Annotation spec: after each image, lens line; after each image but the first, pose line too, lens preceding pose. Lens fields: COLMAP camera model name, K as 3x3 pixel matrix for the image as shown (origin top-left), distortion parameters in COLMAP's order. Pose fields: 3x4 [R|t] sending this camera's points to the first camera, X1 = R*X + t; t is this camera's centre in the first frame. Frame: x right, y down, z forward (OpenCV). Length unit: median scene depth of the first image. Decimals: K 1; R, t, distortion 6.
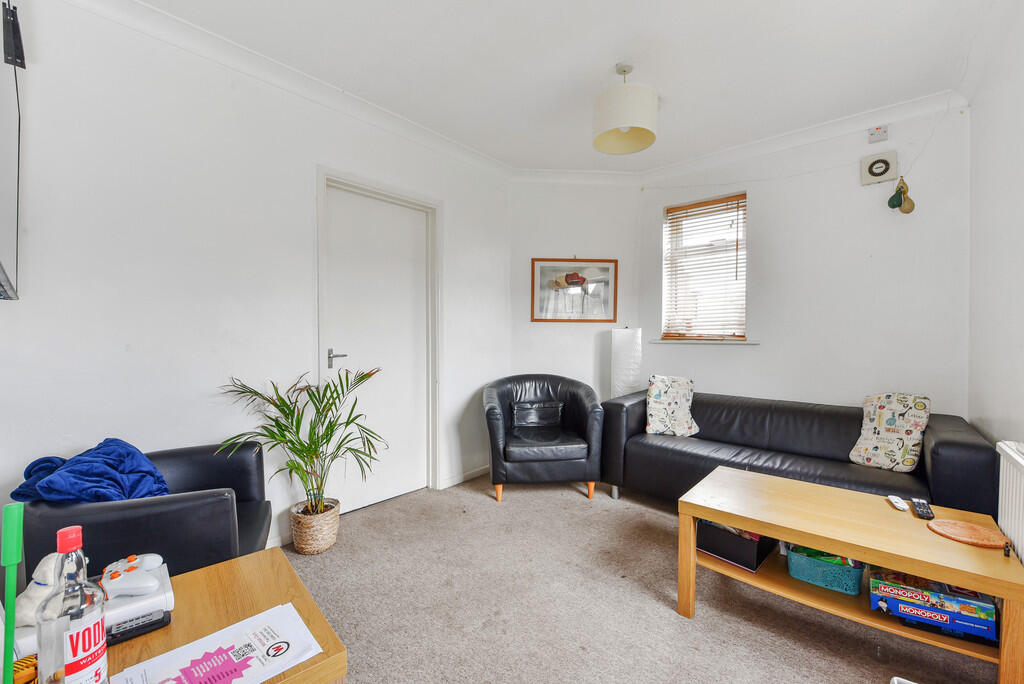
lens RADIAL K [[413.0, 0, 513.0], [0, 413.0, 345.9], [0, 0, 1]] dist [-0.003288, -0.000362]
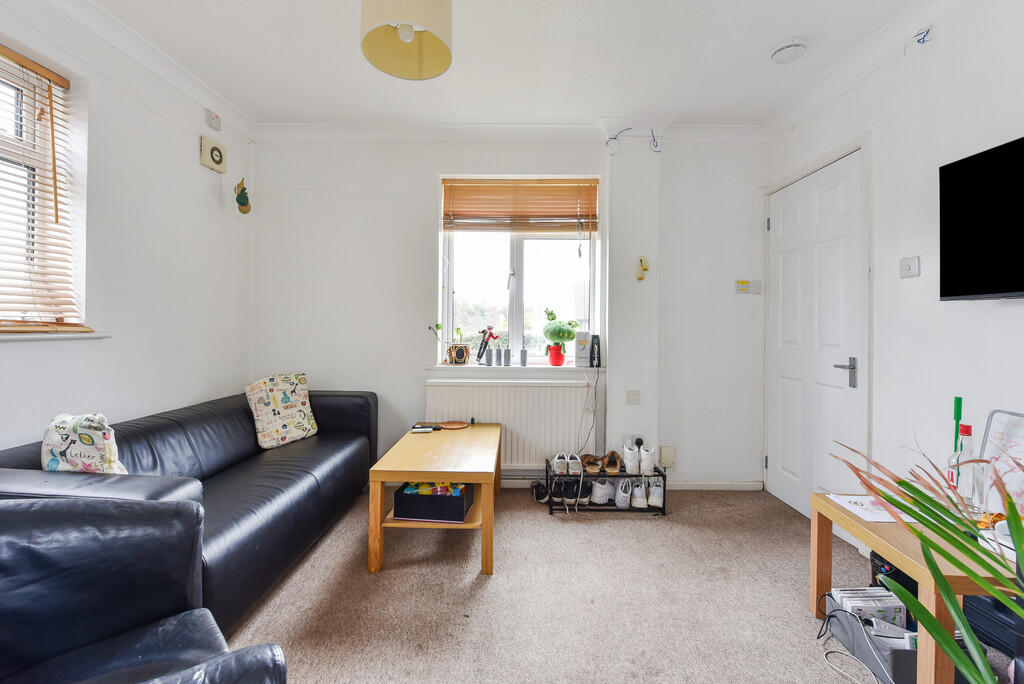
lens RADIAL K [[413.0, 0, 511.2], [0, 413.0, 317.9], [0, 0, 1]] dist [-0.003288, -0.000362]
pose [[-0.646385, 0.009648, 0.762950, -0.370094], [0.007887, 0.999951, -0.005963, -0.033673], [-0.762970, 0.002163, -0.646430, 1.246735]]
